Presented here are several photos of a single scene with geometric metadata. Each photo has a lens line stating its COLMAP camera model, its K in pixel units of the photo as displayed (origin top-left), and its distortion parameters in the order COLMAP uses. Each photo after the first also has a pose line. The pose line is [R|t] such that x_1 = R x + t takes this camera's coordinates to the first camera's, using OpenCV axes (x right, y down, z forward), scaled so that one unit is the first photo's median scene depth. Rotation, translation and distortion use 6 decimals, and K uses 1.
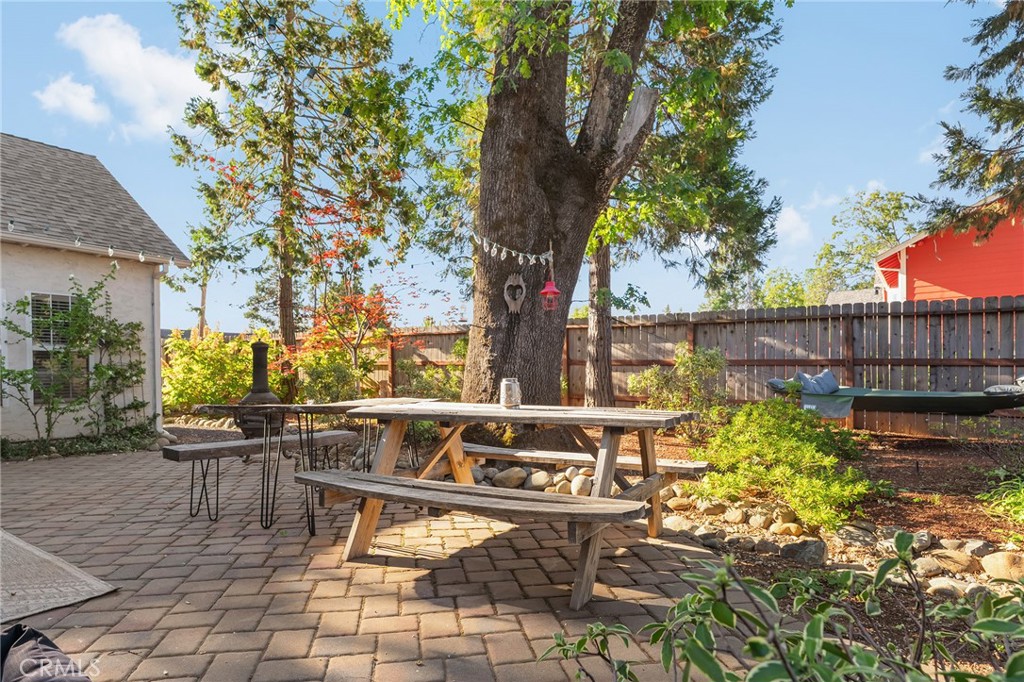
lens RADIAL K [[587.0, 0, 509.3], [0, 587.0, 385.5], [0, 0, 1]] dist [-0.003541, -0.000984]
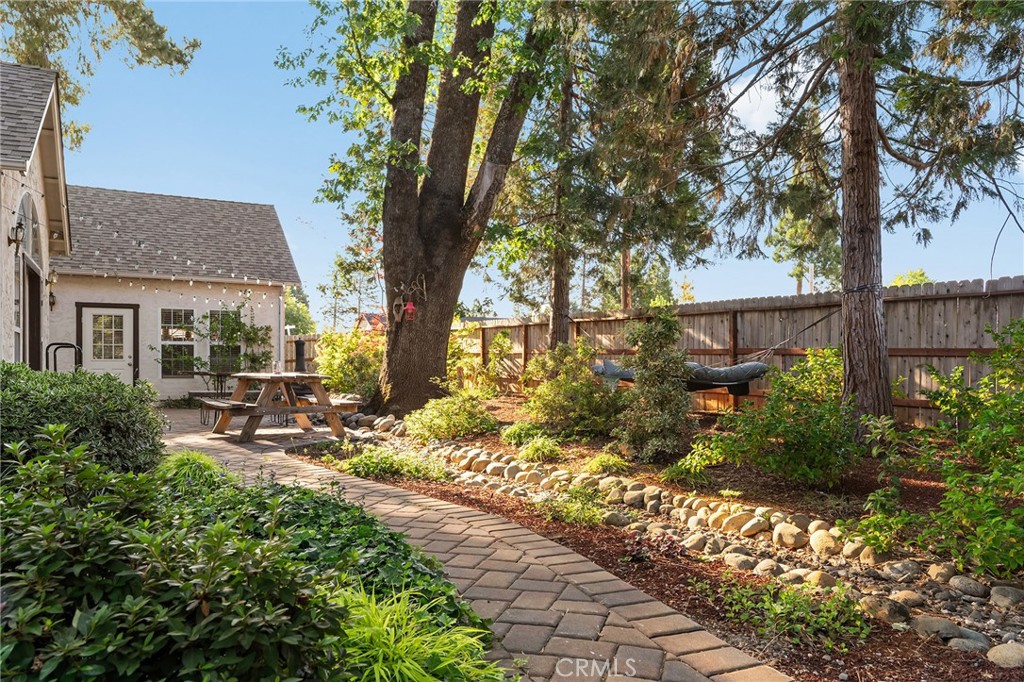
lens RADIAL K [[758.4, 0, 512.1], [0, 758.4, 368.5], [0, 0, 1]] dist [0.003826, -0.000597]
pose [[0.889630, 0.009484, -0.456583, 0.835043], [-0.015147, 0.999847, -0.008745, 0.011702], [0.456430, 0.014695, 0.889638, -0.466117]]
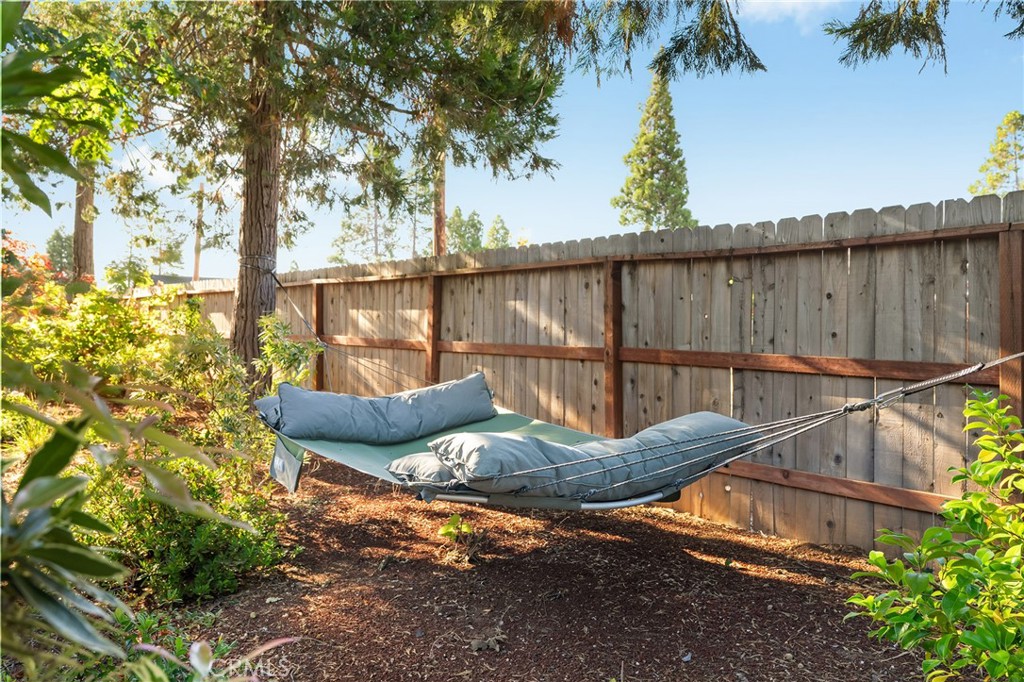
lens RADIAL K [[788.6, 0, 512.0], [0, 788.6, 341.0], [0, 0, 1]] dist [-0.056293, -0.000460]
pose [[0.963853, 0.010447, -0.266230, 0.647962], [-0.012588, 0.999901, -0.006338, -0.044413], [0.266137, 0.009460, 0.963889, 0.337214]]
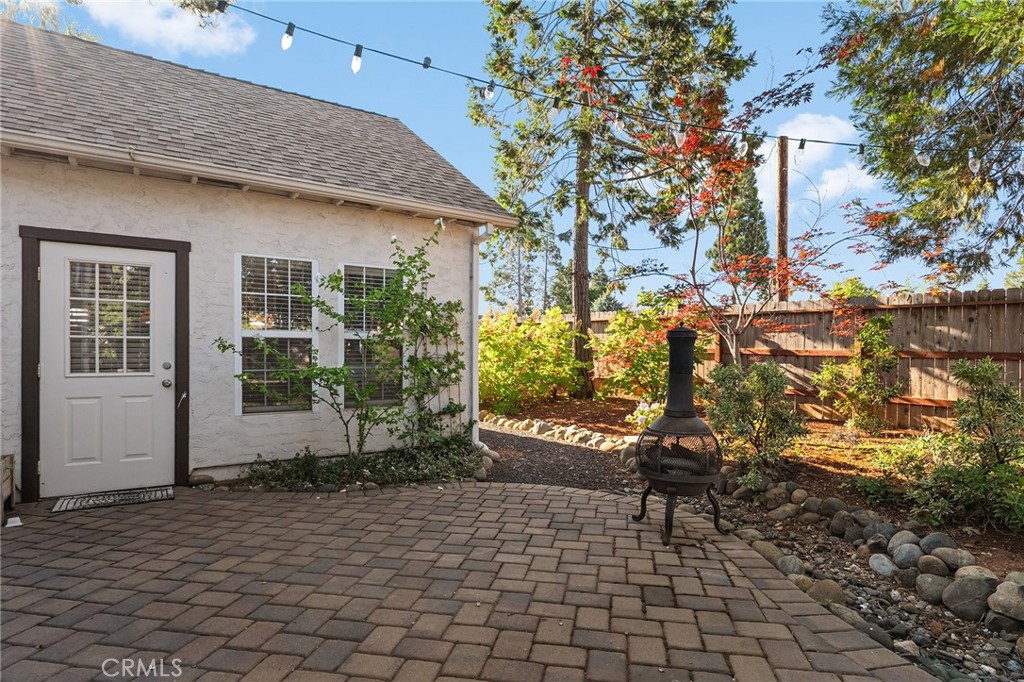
lens RADIAL K [[560.7, 0, 510.8], [0, 560.7, 357.6], [0, 0, 1]] dist [-0.002123, 0.000118]
pose [[0.936222, 0.015251, -0.351079, -0.311531], [-0.018803, 0.999801, -0.006710, -0.030866], [0.350907, 0.012883, 0.936322, 0.343095]]
